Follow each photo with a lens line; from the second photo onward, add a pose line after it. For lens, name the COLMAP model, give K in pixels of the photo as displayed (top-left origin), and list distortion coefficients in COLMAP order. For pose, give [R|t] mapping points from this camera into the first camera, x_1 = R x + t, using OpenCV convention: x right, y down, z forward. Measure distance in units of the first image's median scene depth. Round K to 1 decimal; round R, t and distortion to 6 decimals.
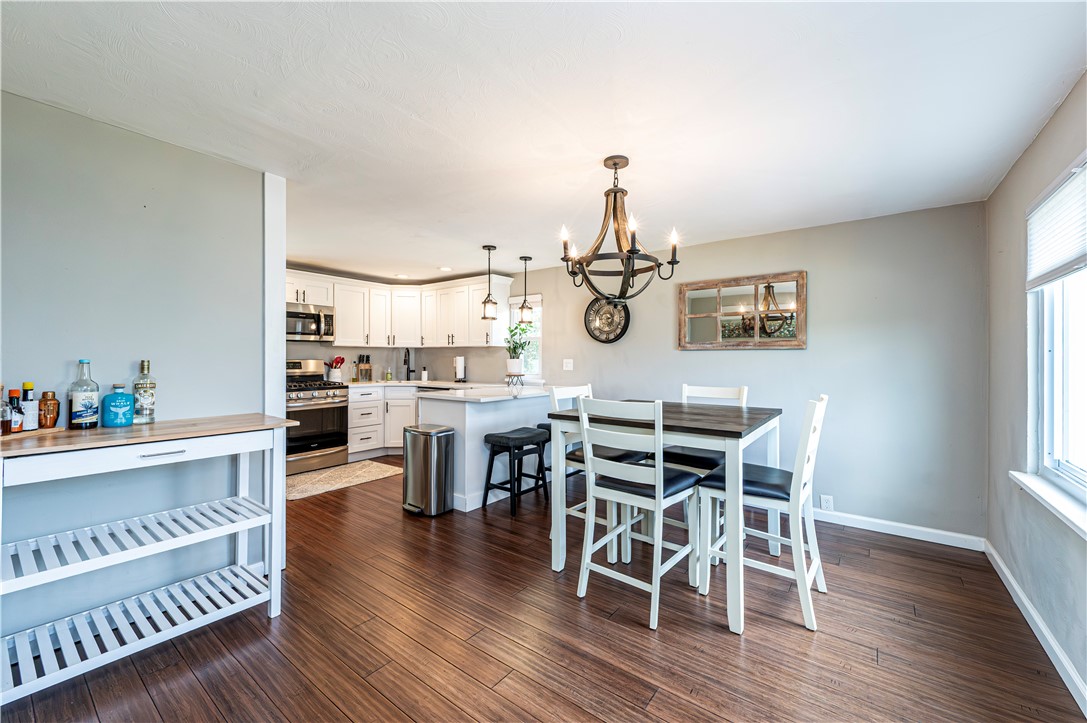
lens RADIAL K [[434.6, 0, 548.3], [0, 434.6, 359.4], [0, 0, 1]] dist [-0.000680, -0.000209]
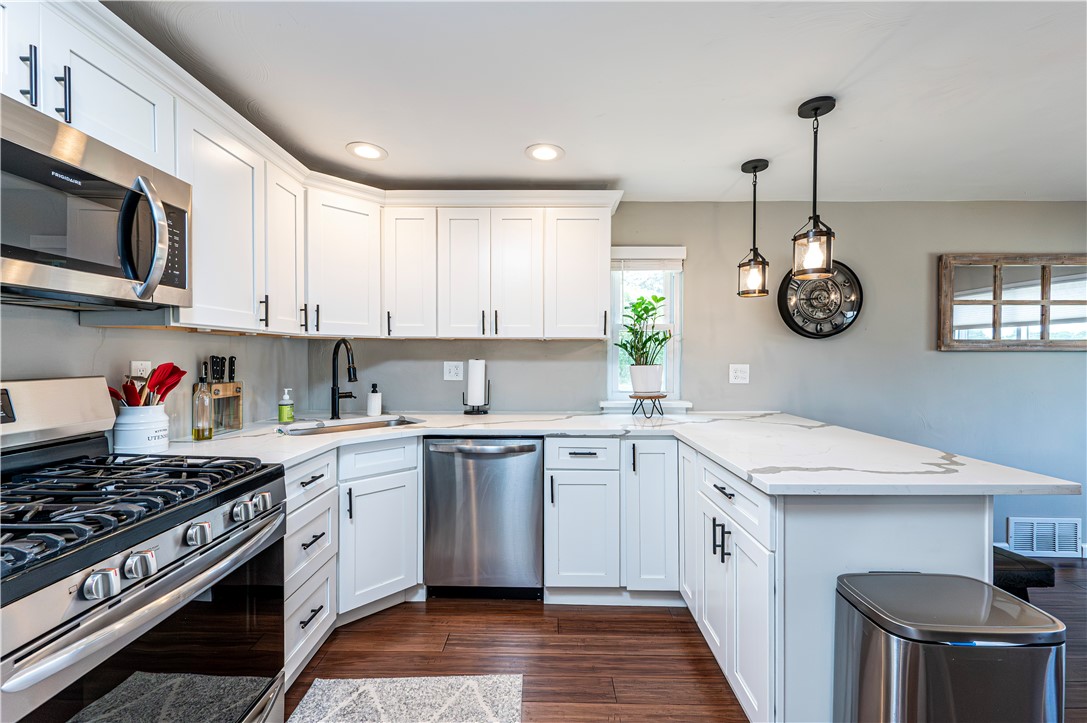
lens RADIAL K [[434.6, 0, 548.3], [0, 434.6, 359.4], [0, 0, 1]] dist [-0.000680, -0.000209]
pose [[0.801901, -0.006908, 0.597417, -0.478479], [0.003163, 0.999968, 0.007318, -0.011336], [-0.597449, -0.003979, 0.801897, 0.649198]]
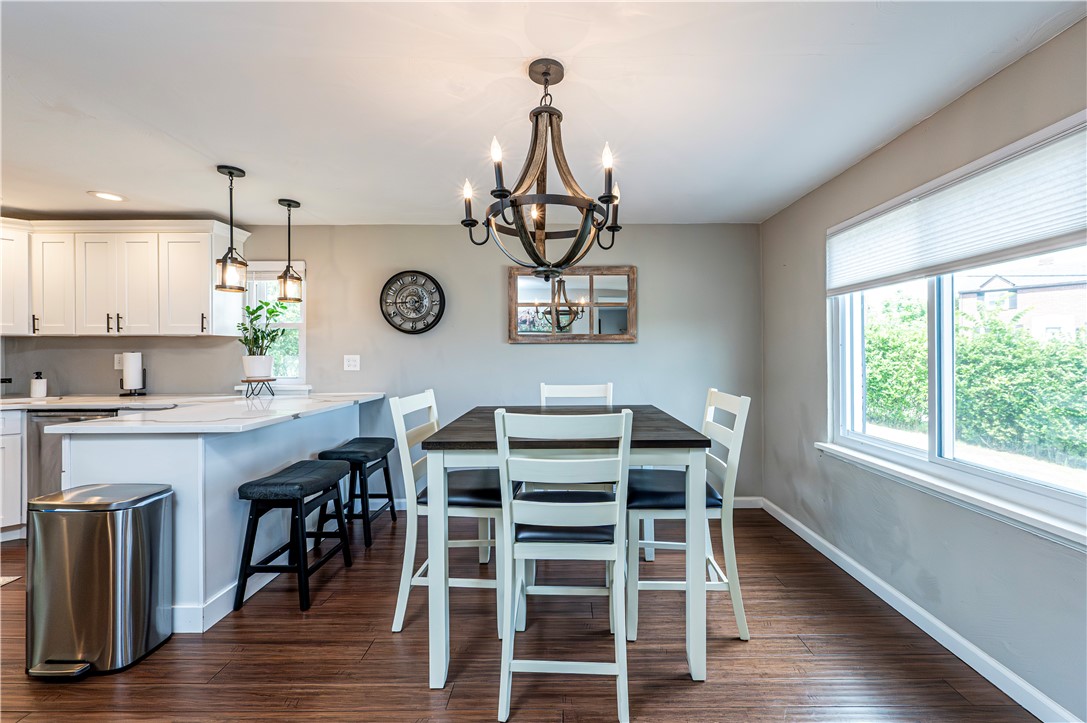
lens RADIAL K [[442.0, 0, 564.9], [0, 442.0, 352.9], [0, 0, 1]] dist [-0.000894, -0.000130]
pose [[0.795324, -0.006262, 0.606153, -0.112137], [0.008170, 0.999967, -0.000390, -0.001097], [-0.606130, 0.005262, 0.795348, 0.187517]]
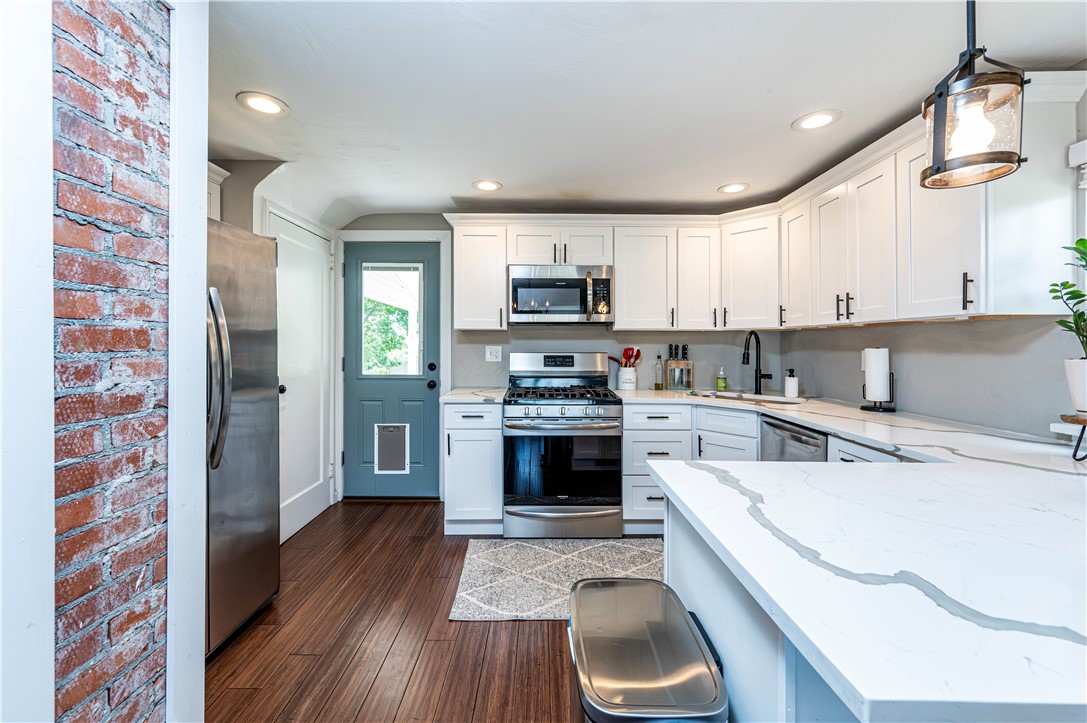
lens RADIAL K [[432.5, 0, 539.0], [0, 432.5, 345.9], [0, 0, 1]] dist [0.000031, -0.000195]
pose [[0.596780, -0.001247, -0.802404, -0.074378], [-0.004129, 0.999981, -0.004626, -0.006269], [0.802394, 0.006074, 0.596763, 0.567464]]
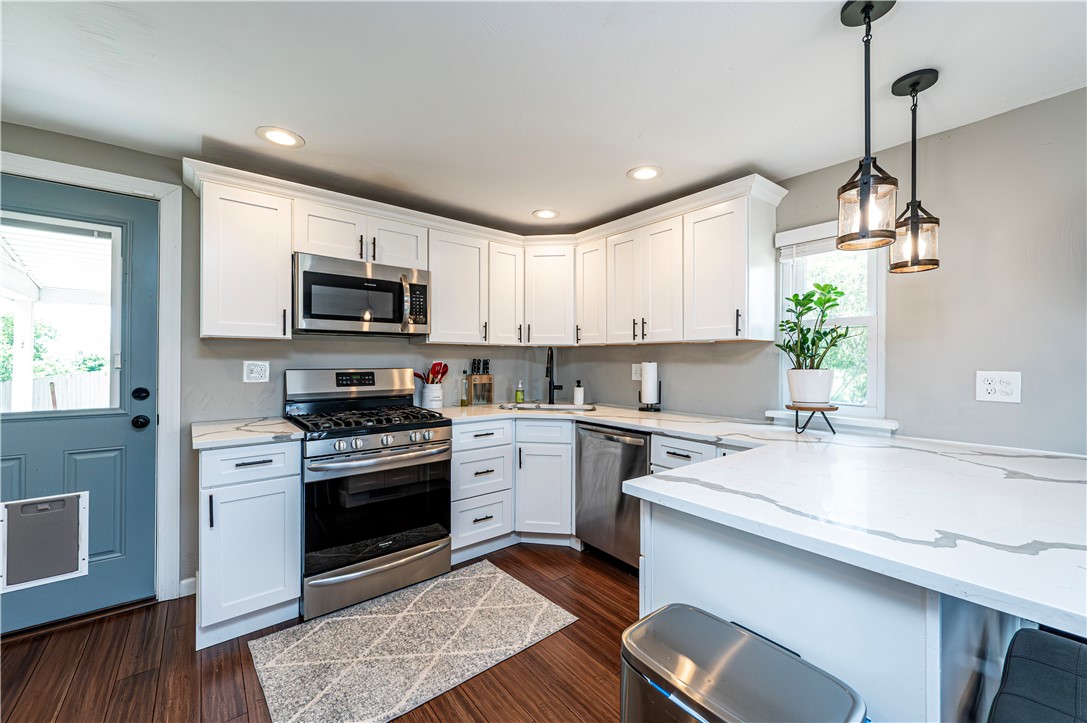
lens RADIAL K [[429.5, 0, 544.0], [0, 429.5, 358.0], [0, 0, 1]] dist [-0.000430, -0.000123]
pose [[0.968493, -0.001810, -0.249034, -0.223338], [-0.000468, 0.999959, -0.009084, -0.007885], [0.249041, 0.008914, 0.968452, 0.524744]]
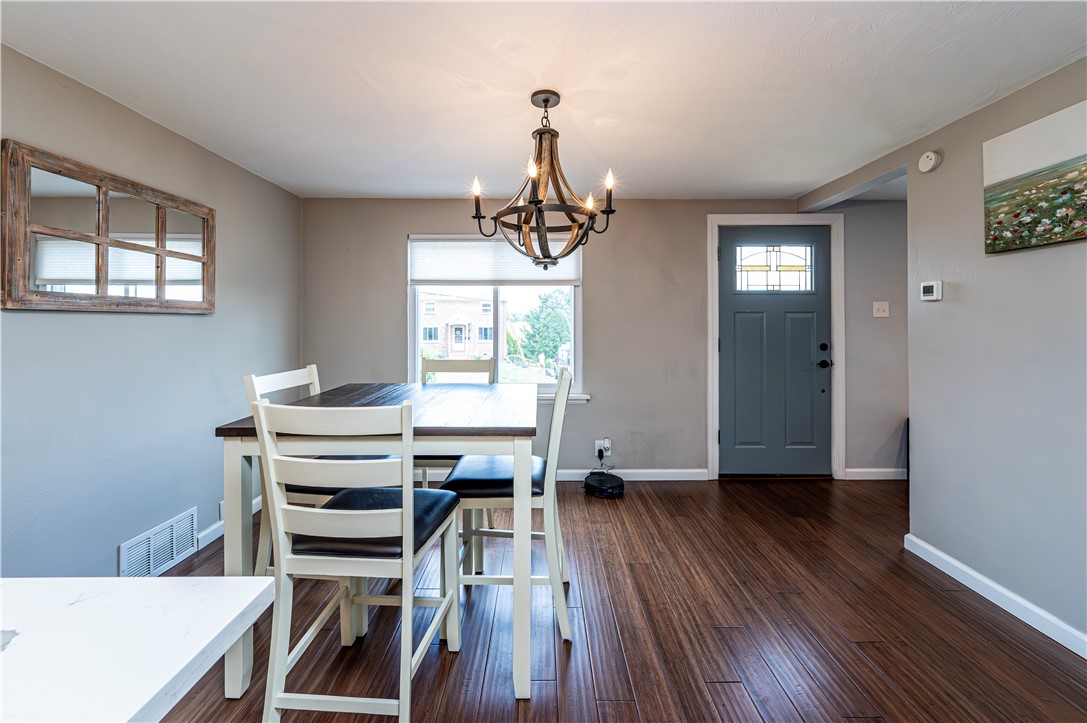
lens RADIAL K [[454.2, 0, 539.3], [0, 454.2, 316.7], [0, 0, 1]] dist [0.002872, 0.000116]
pose [[-0.593803, 0.007367, 0.804577, -0.244488], [0.000787, 0.999963, -0.008575, -0.008499], [-0.804610, -0.004459, -0.593787, 0.681305]]
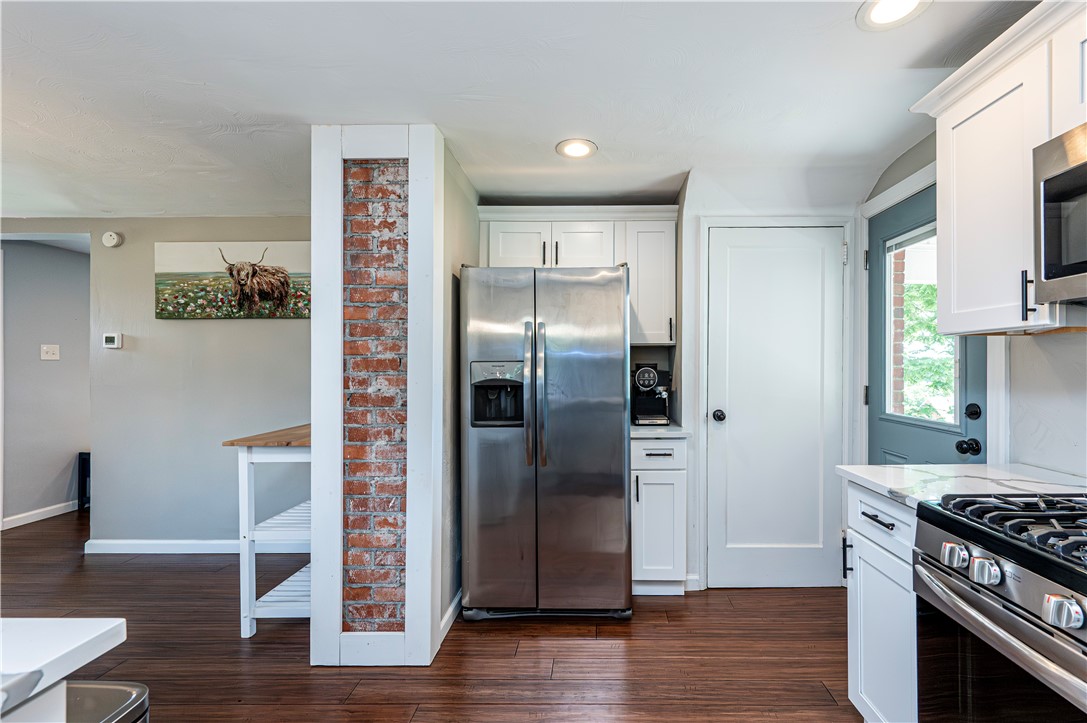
lens RADIAL K [[440.8, 0, 591.7], [0, 440.8, 365.9], [0, 0, 1]] dist [-0.000133, -0.000064]
pose [[-0.806947, -0.003644, -0.590612, -0.276296], [-0.005918, 0.999981, 0.001916, -0.010390], [0.590594, 0.005041, -0.806953, 0.937488]]
